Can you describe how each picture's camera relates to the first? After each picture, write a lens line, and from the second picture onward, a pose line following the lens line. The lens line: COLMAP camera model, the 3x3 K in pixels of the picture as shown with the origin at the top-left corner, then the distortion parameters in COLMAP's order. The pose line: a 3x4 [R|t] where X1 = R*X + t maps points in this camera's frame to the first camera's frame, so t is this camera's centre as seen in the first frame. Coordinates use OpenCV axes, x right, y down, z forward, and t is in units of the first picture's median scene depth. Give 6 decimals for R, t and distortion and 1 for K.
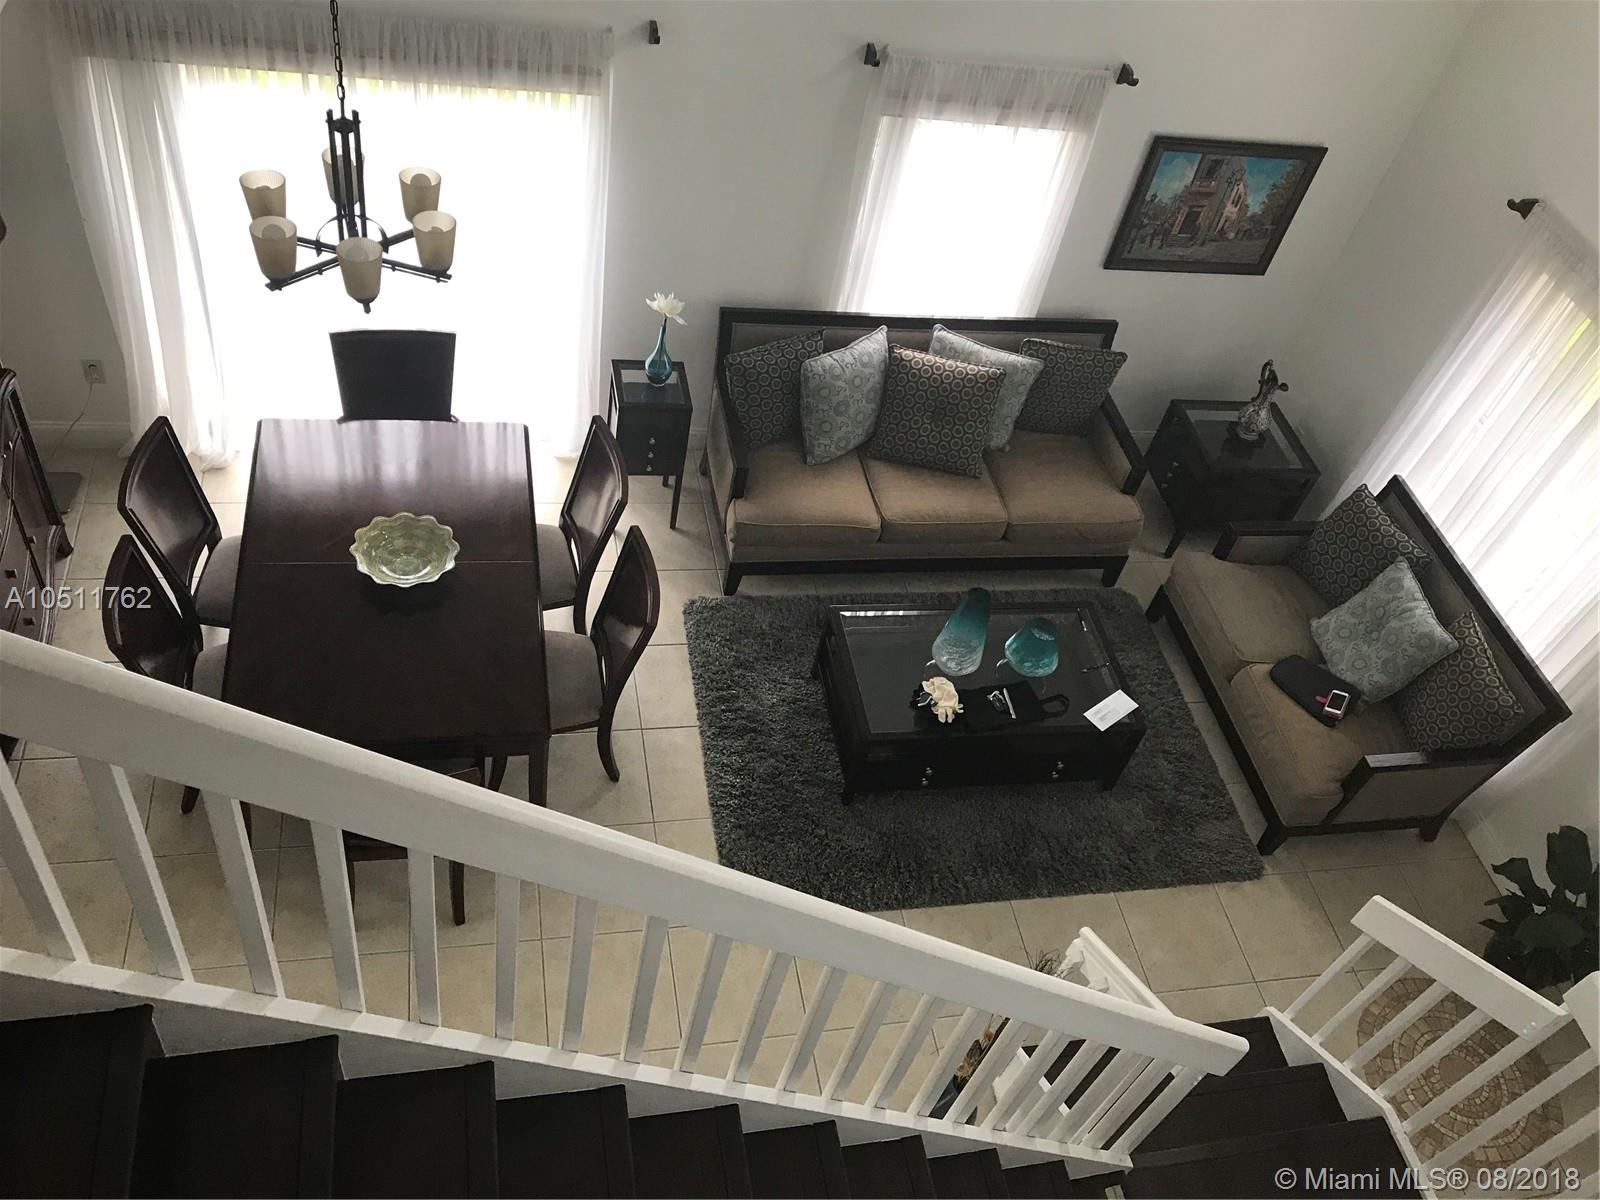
lens RADIAL K [[1317.5, 0, 798.9], [0, 1317.5, 606.1], [0, 0, 1]] dist [0.028479, -0.013700]
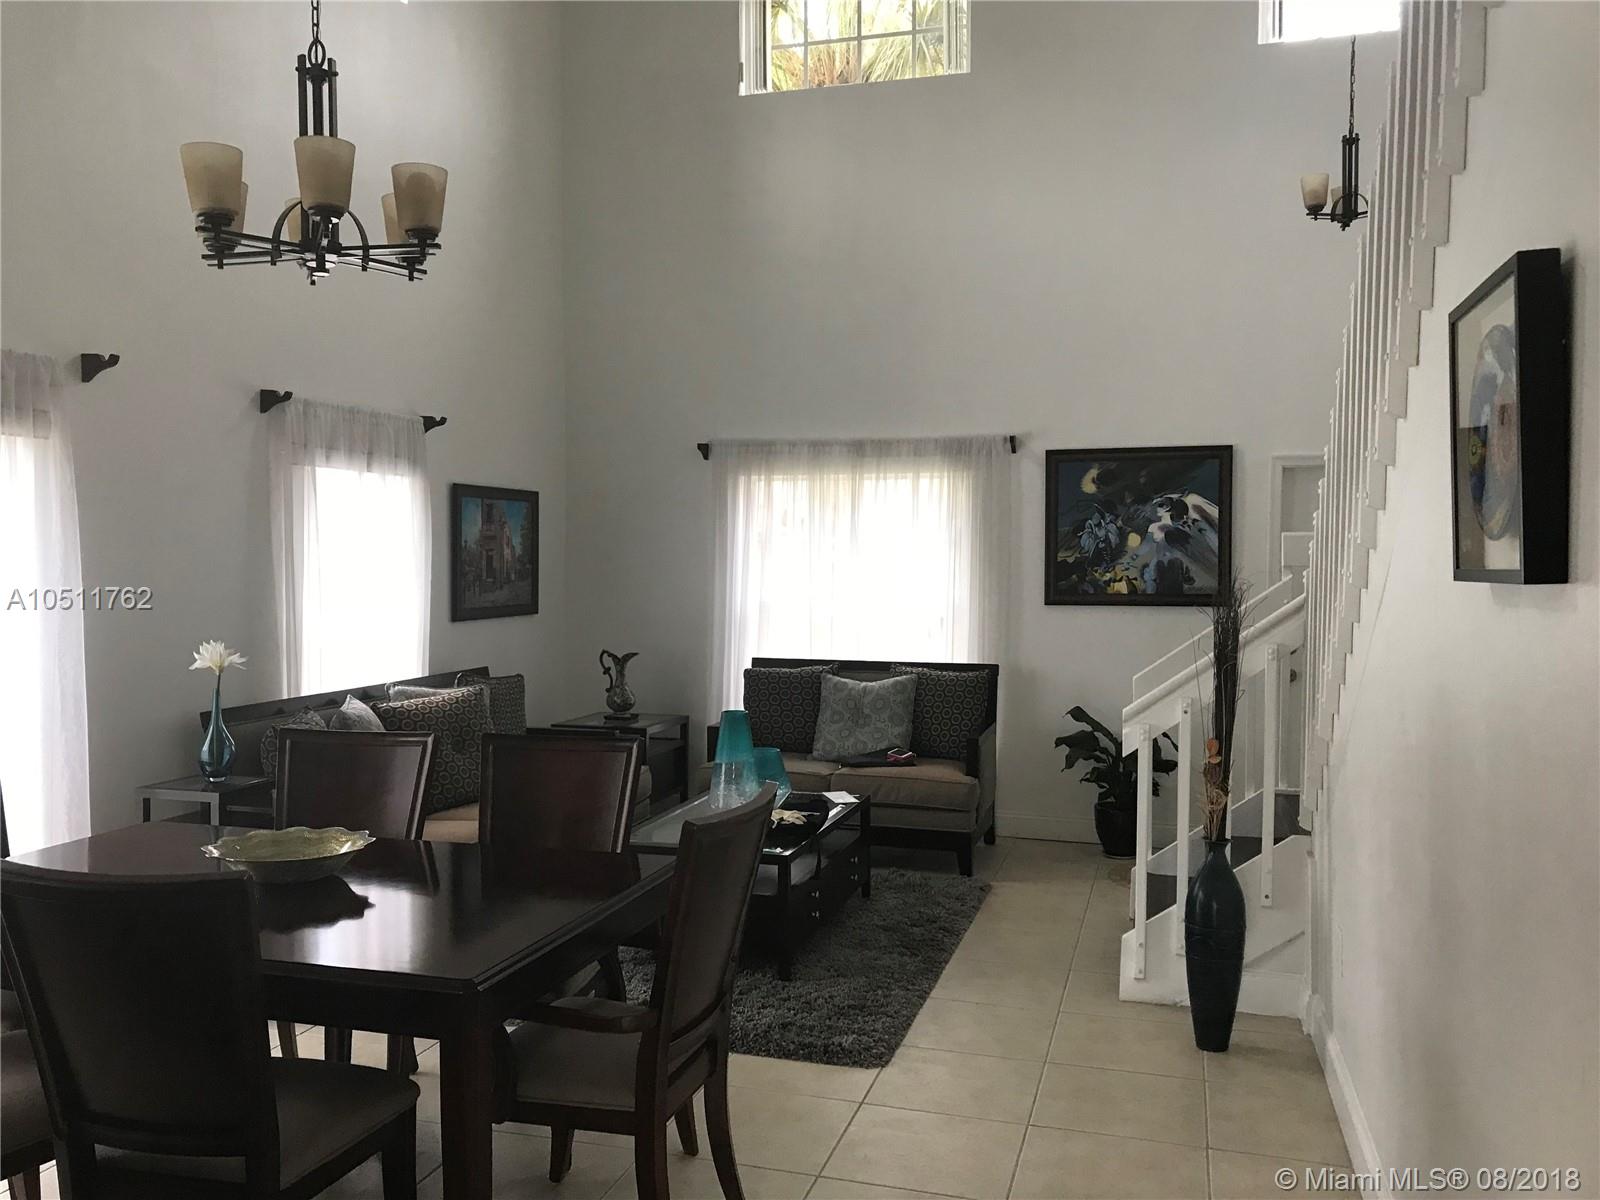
lens RADIAL K [[1317.5, 0, 795.0], [0, 1317.5, 599.5], [0, 0, 1]] dist [0.028479, -0.013700]
pose [[0.447298, -0.194093, 0.873071, -0.591595], [0.704600, 0.677719, -0.210322, 0.150187], [-0.550875, 0.709242, 0.439900, 0.409480]]
